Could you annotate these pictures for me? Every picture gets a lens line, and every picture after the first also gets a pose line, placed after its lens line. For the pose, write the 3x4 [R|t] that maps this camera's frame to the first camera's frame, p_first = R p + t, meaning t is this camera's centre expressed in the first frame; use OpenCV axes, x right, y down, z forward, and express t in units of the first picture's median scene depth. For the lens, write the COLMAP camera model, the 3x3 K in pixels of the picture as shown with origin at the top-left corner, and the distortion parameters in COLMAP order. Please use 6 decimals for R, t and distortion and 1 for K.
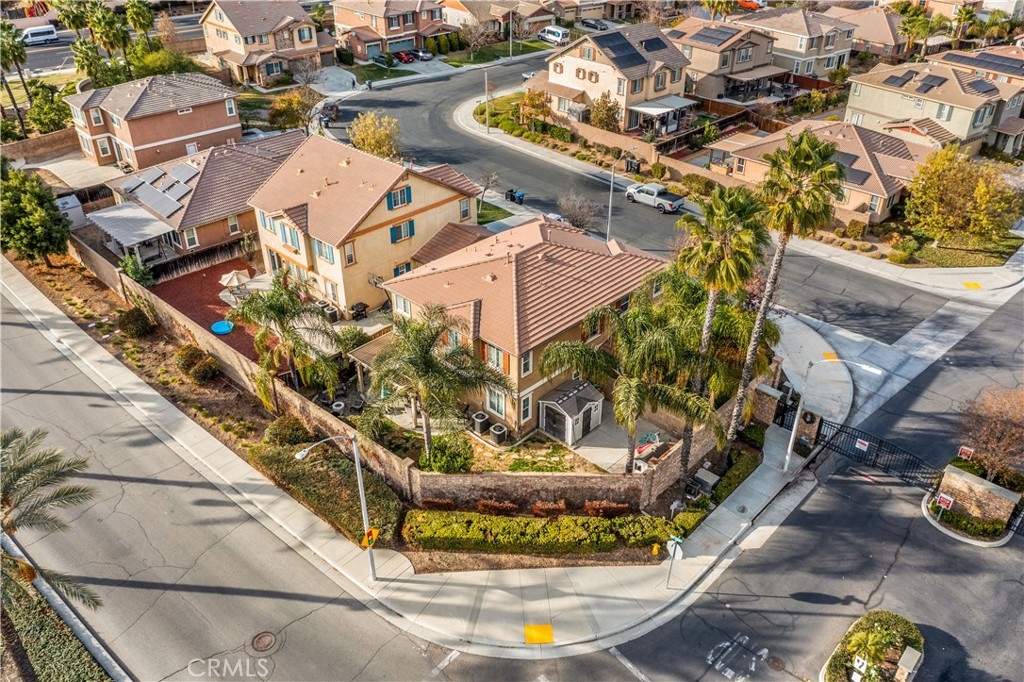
lens RADIAL K [[822.8, 0, 509.6], [0, 822.8, 337.6], [0, 0, 1]] dist [-0.021768, 0.006204]
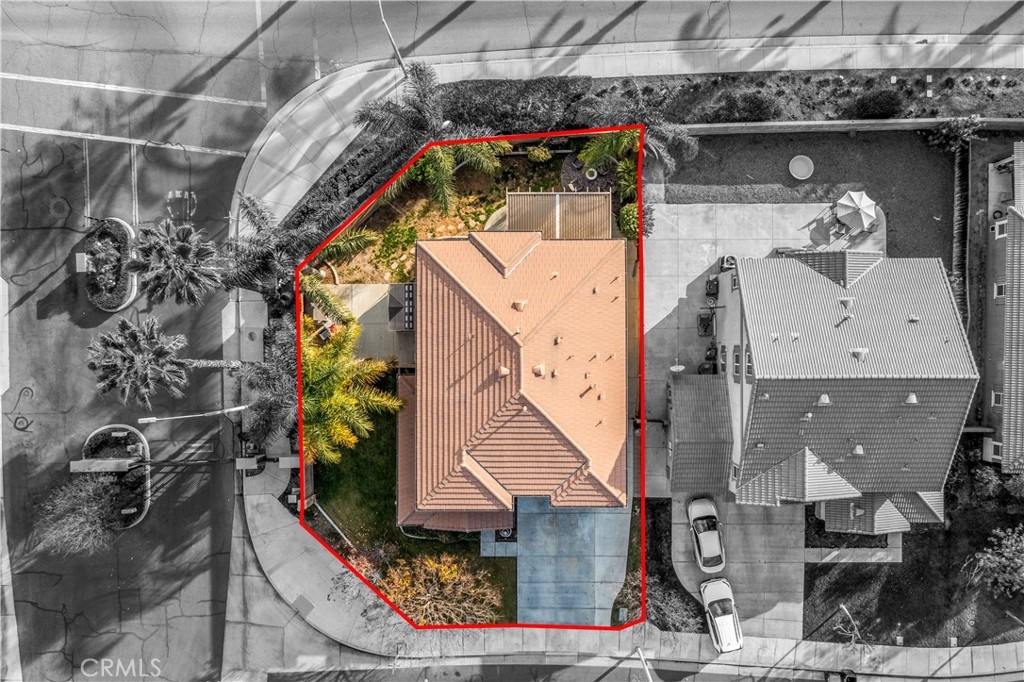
lens RADIAL K [[822.8, 0, 506.7], [0, 822.8, 339.9], [0, 0, 1]] dist [-0.021768, 0.006204]
pose [[-0.716596, 0.697437, 0.008534, 0.004646], [-0.351438, -0.371608, 0.859301, -0.696643], [0.602480, 0.612772, 0.511398, 0.437004]]
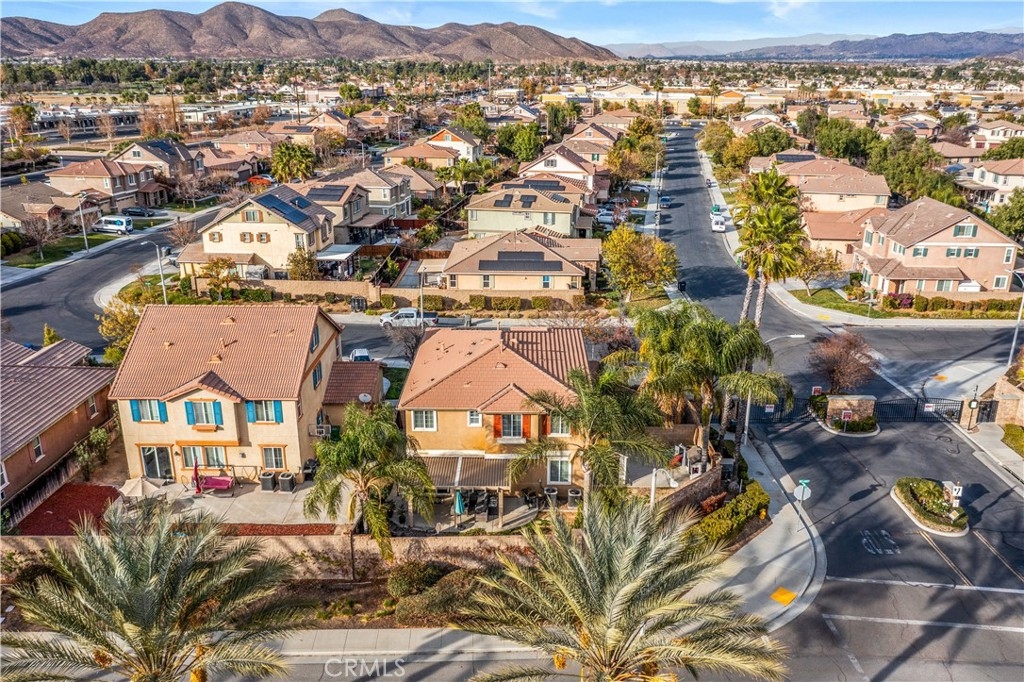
lens RADIAL K [[822.8, 0, 517.6], [0, 822.8, 340.6], [0, 0, 1]] dist [-0.021768, 0.006204]
pose [[0.722085, -0.219553, 0.656041, -0.548620], [0.359964, 0.929060, -0.085279, -0.005296], [-0.590778, 0.297730, 0.749892, 0.155386]]
